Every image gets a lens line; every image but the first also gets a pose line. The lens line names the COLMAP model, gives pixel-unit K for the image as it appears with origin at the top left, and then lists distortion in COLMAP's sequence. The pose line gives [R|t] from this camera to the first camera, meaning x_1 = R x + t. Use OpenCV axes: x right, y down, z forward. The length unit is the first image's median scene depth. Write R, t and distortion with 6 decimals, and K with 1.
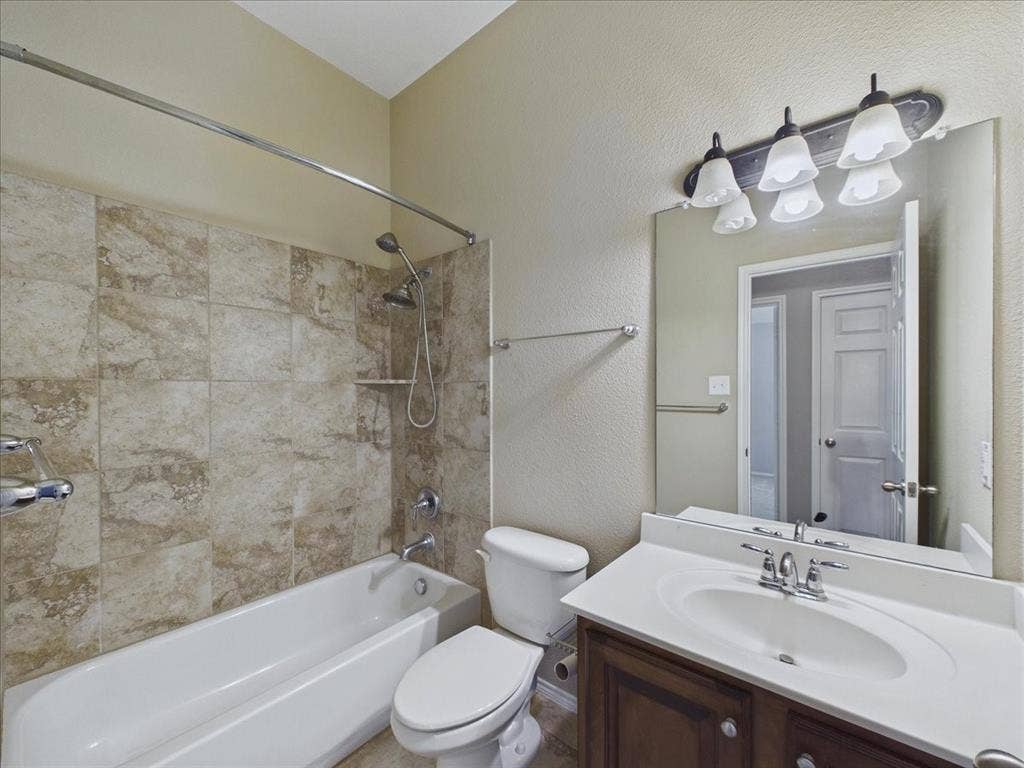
lens RADIAL K [[413.1, 0, 509.2], [0, 413.1, 395.9], [0, 0, 1]] dist [-0.000968, 0.000008]
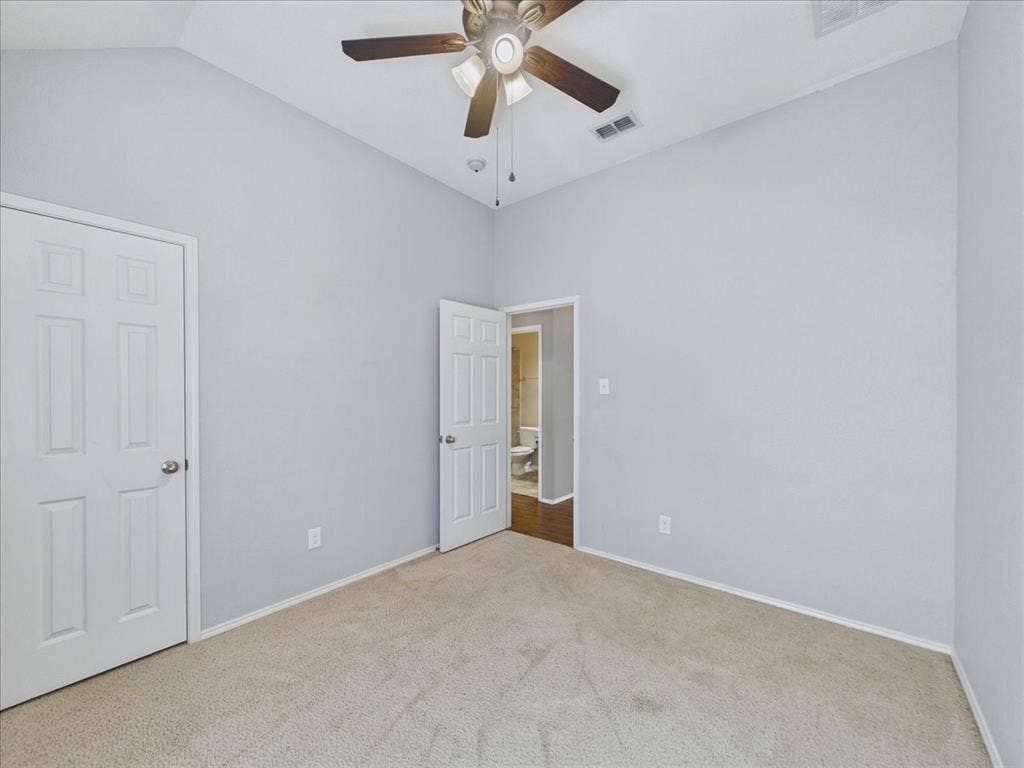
lens RADIAL K [[416.4, 0, 506.0], [0, 416.4, 391.9], [0, 0, 1]] dist [0.000382, 0.000164]
pose [[0.999989, 0.000776, 0.004691, -0.176093], [-0.000758, 0.999992, -0.003894, 0.006455], [-0.004694, 0.003890, 0.999981, -2.597455]]
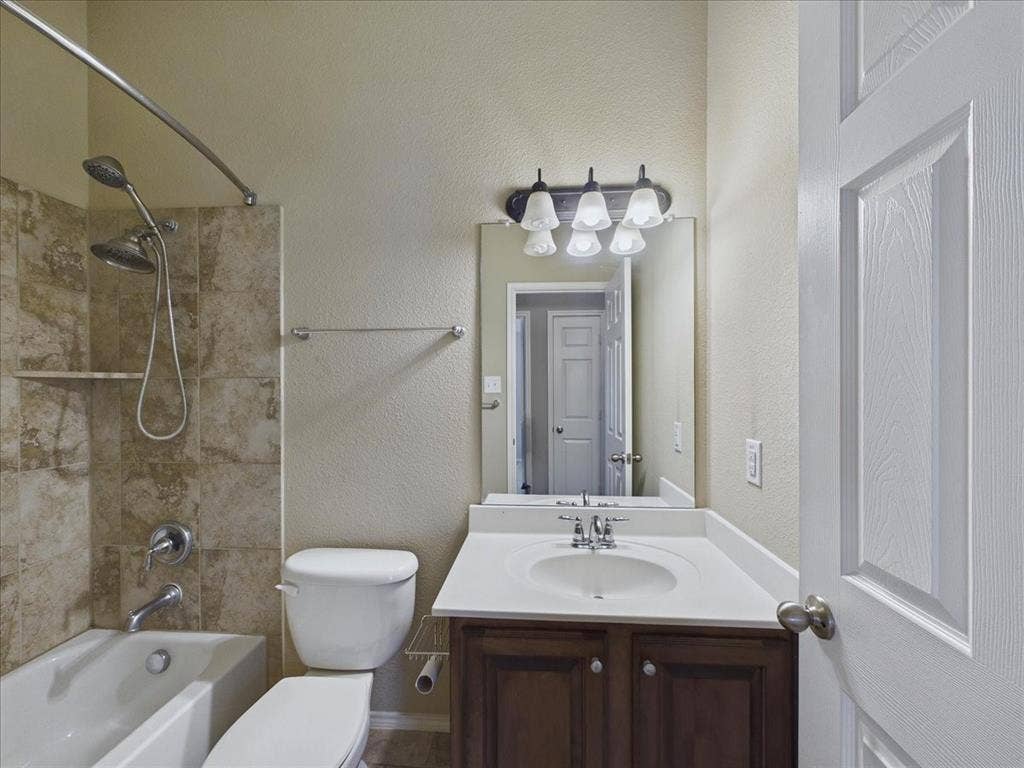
lens RADIAL K [[416.4, 0, 506.0], [0, 416.4, 391.9], [0, 0, 1]] dist [0.000382, 0.000164]
pose [[0.810645, -0.002488, 0.585532, -0.157275], [0.006098, 0.999973, -0.004194, -0.000238], [-0.585506, 0.006971, 0.810638, 0.059860]]
